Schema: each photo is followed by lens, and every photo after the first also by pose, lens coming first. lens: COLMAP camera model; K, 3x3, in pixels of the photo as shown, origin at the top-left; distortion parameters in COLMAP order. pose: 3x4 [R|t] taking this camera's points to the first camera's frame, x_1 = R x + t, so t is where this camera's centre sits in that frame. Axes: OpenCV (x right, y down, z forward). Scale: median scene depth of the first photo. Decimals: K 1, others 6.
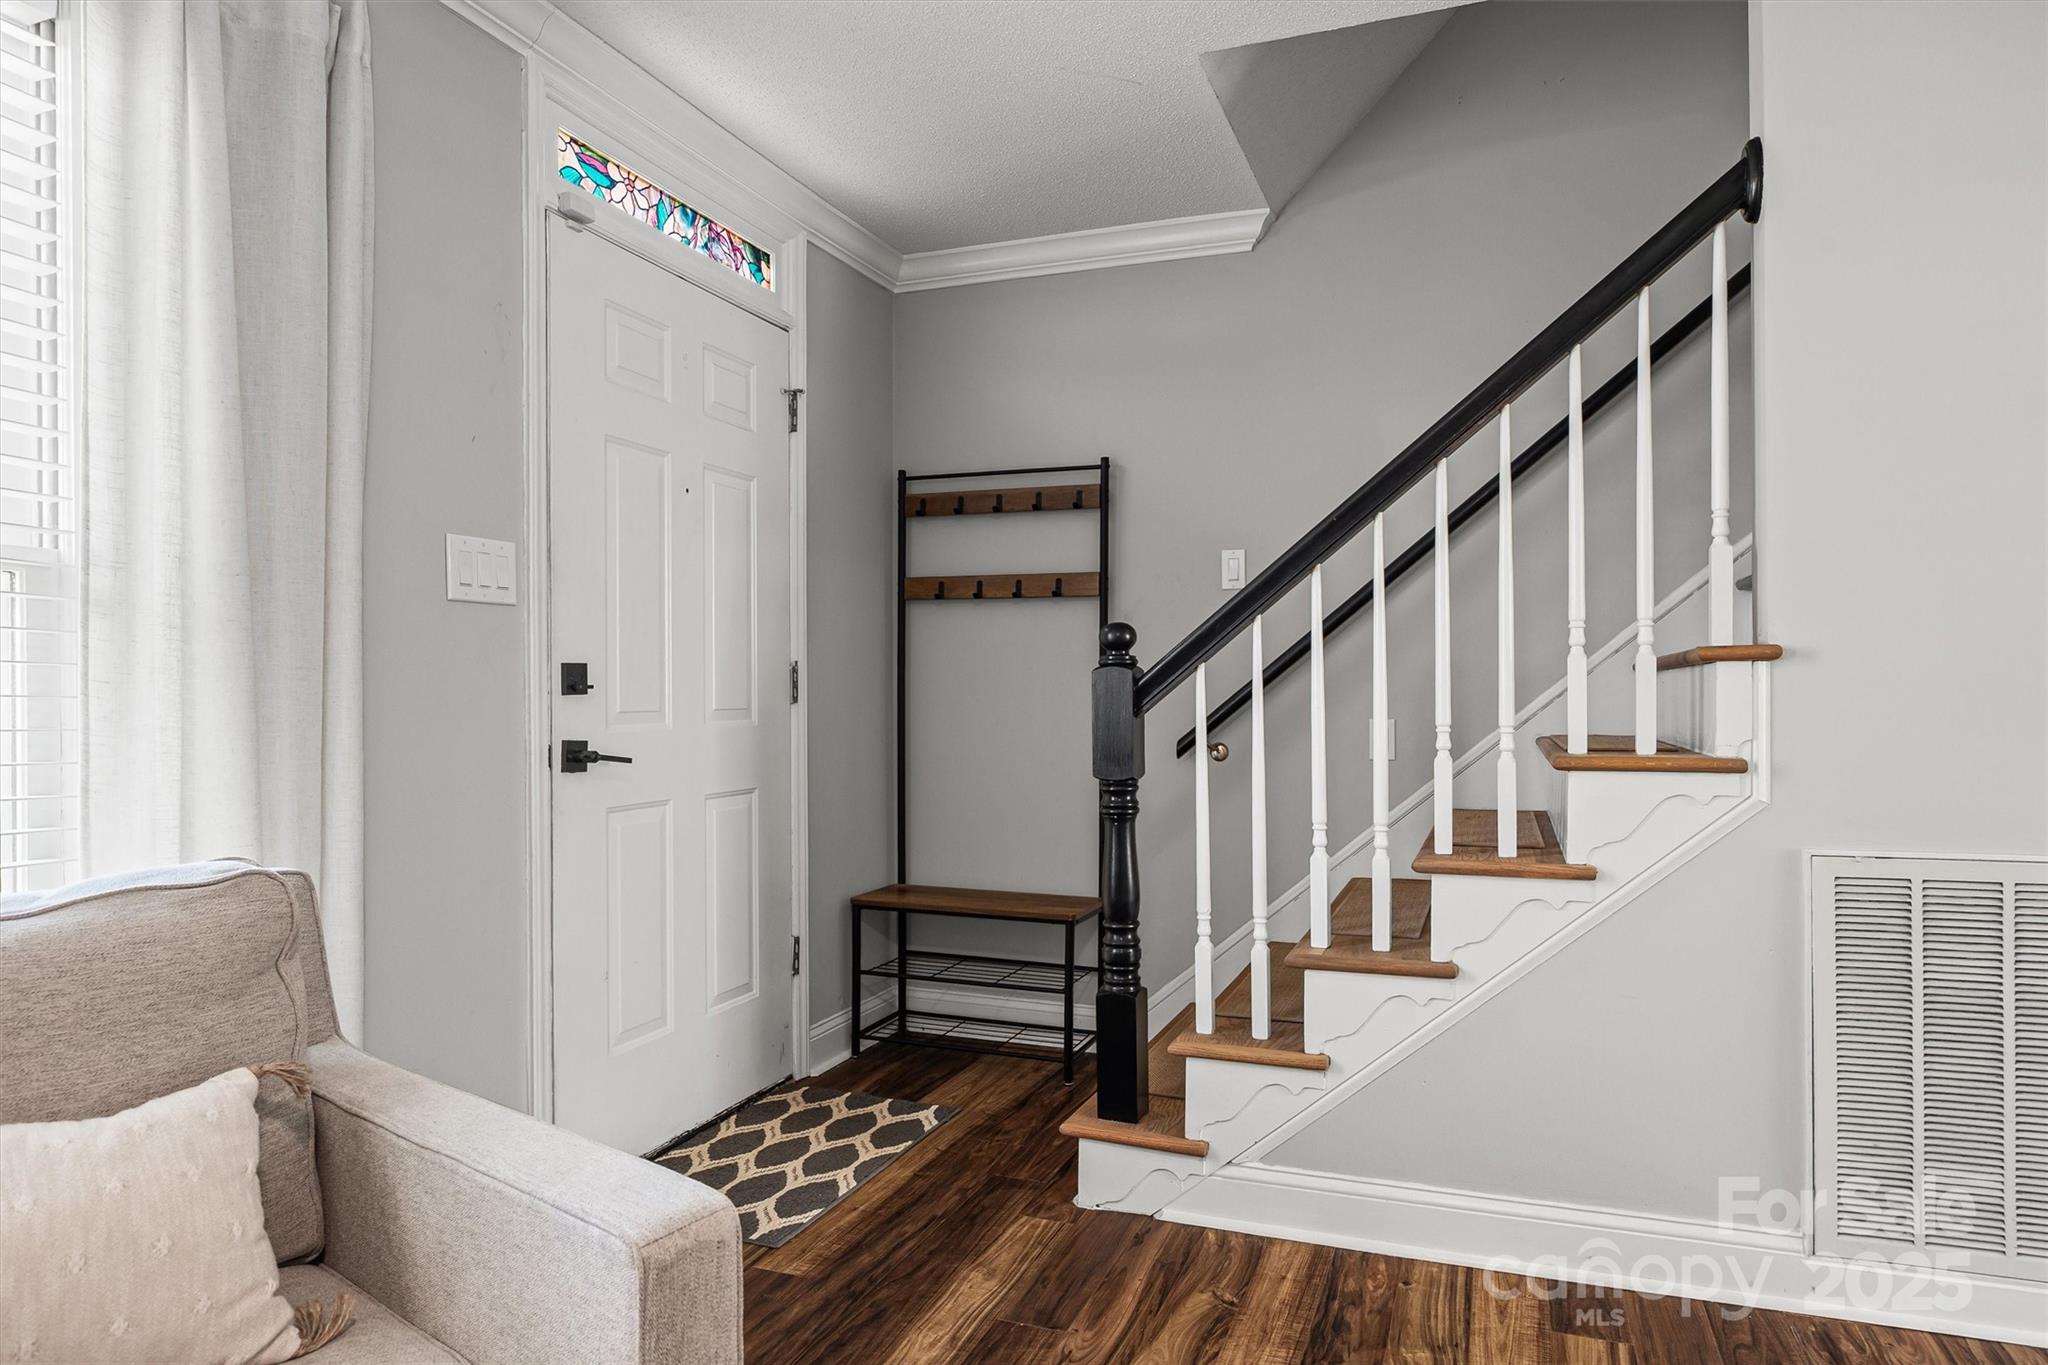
lens RADIAL K [[836.9, 0, 1027.9], [0, 836.9, 689.1], [0, 0, 1]] dist [-0.000049, 0.000142]
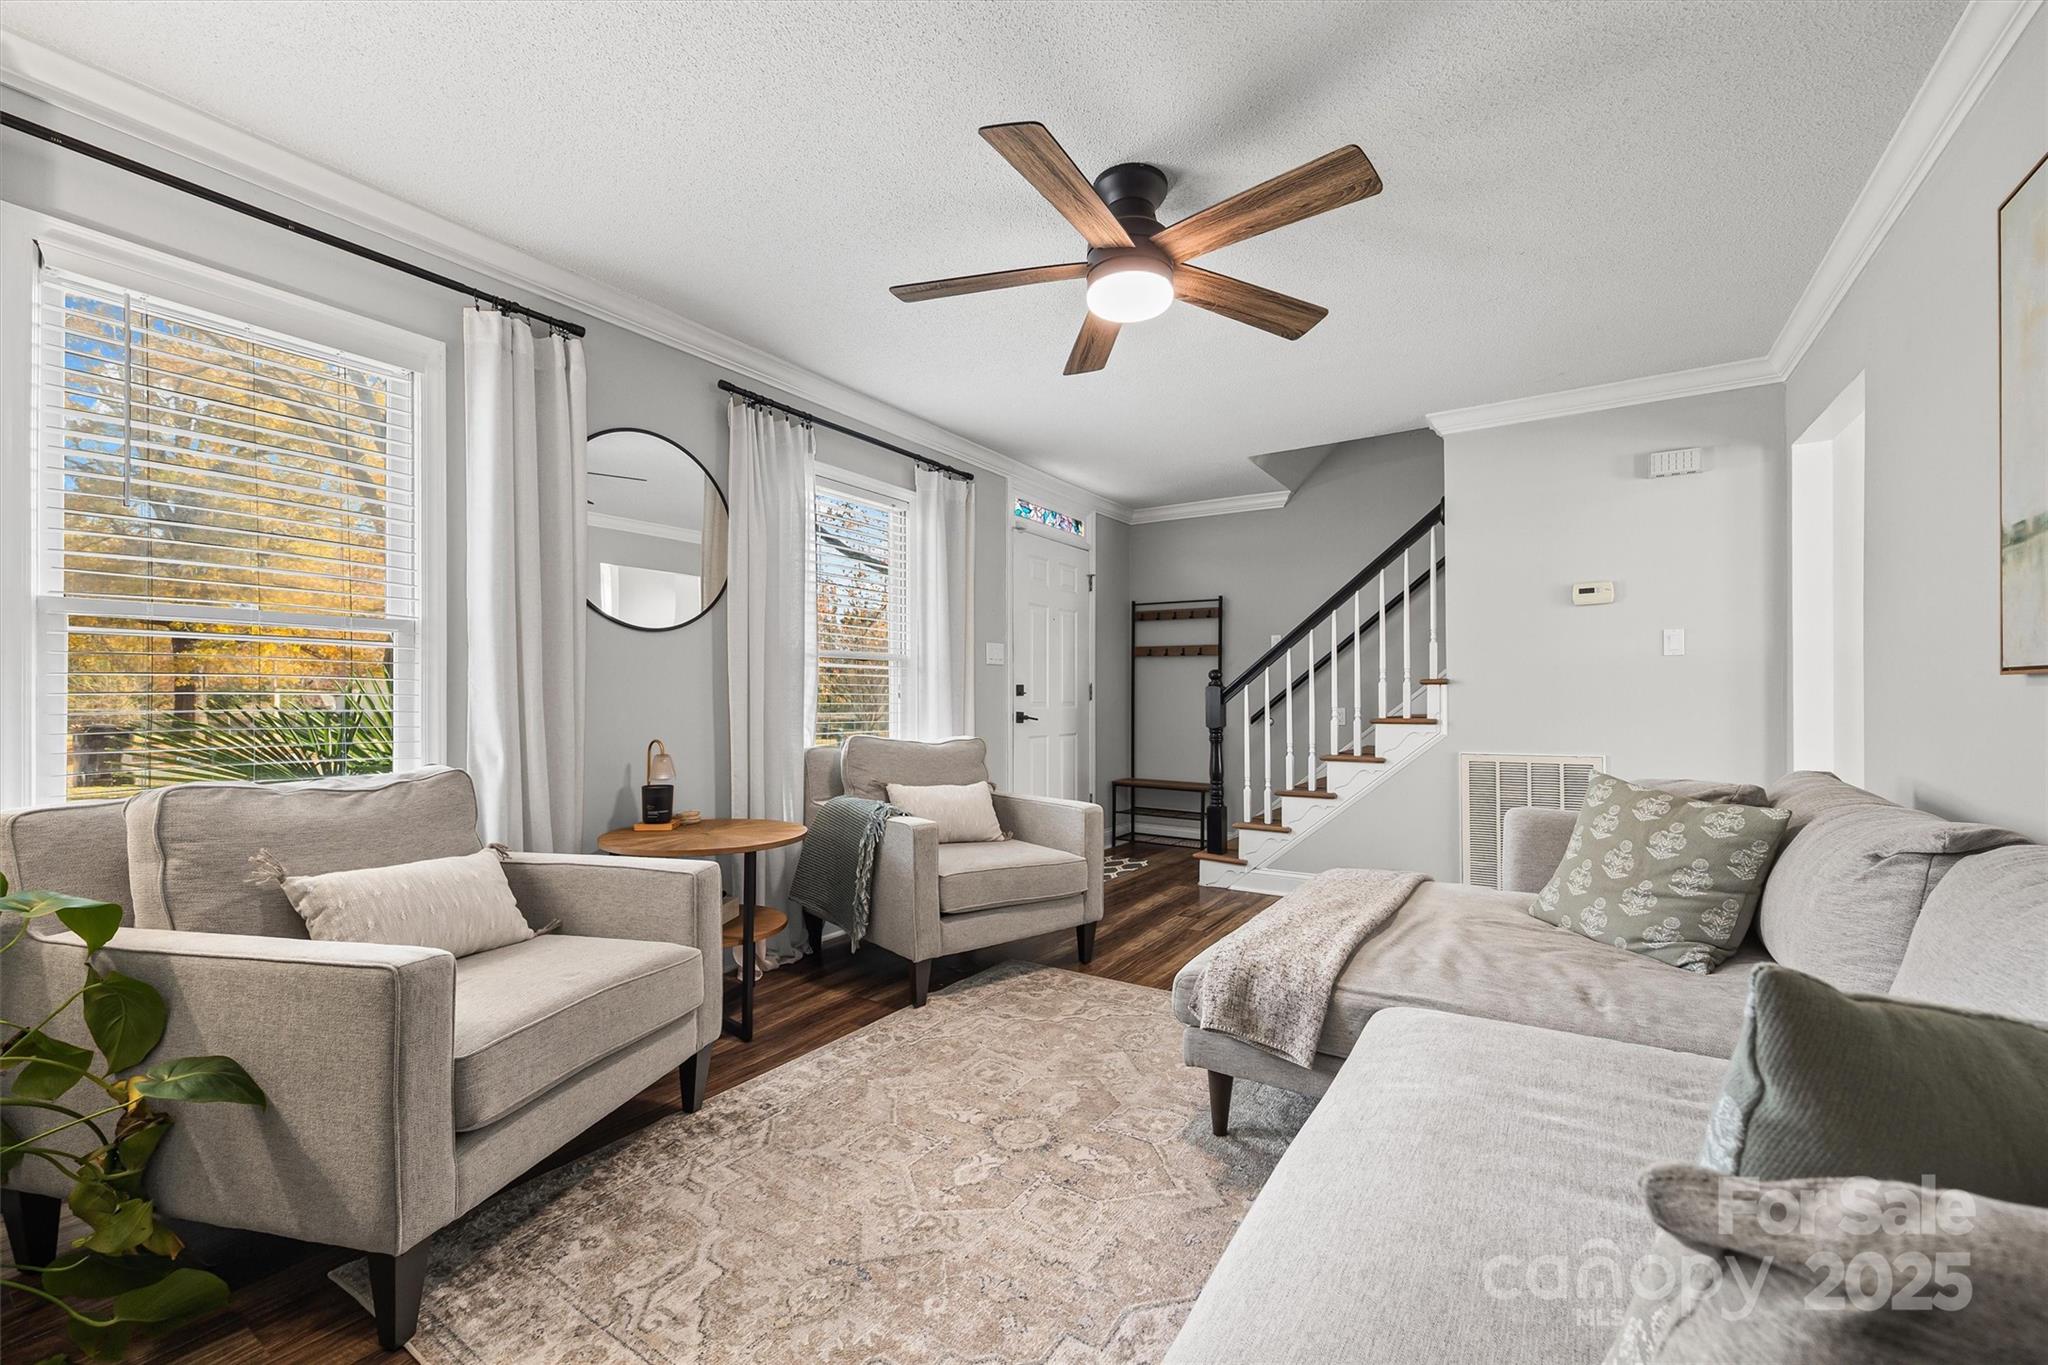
lens RADIAL K [[836.9, 0, 1027.9], [0, 836.9, 689.1], [0, 0, 1]] dist [-0.000049, 0.000142]
pose [[0.967566, 0.001015, -0.252617, 0.186047], [-0.004296, 0.999913, -0.012436, 0.017725], [0.252583, 0.013118, 0.967486, -1.597290]]
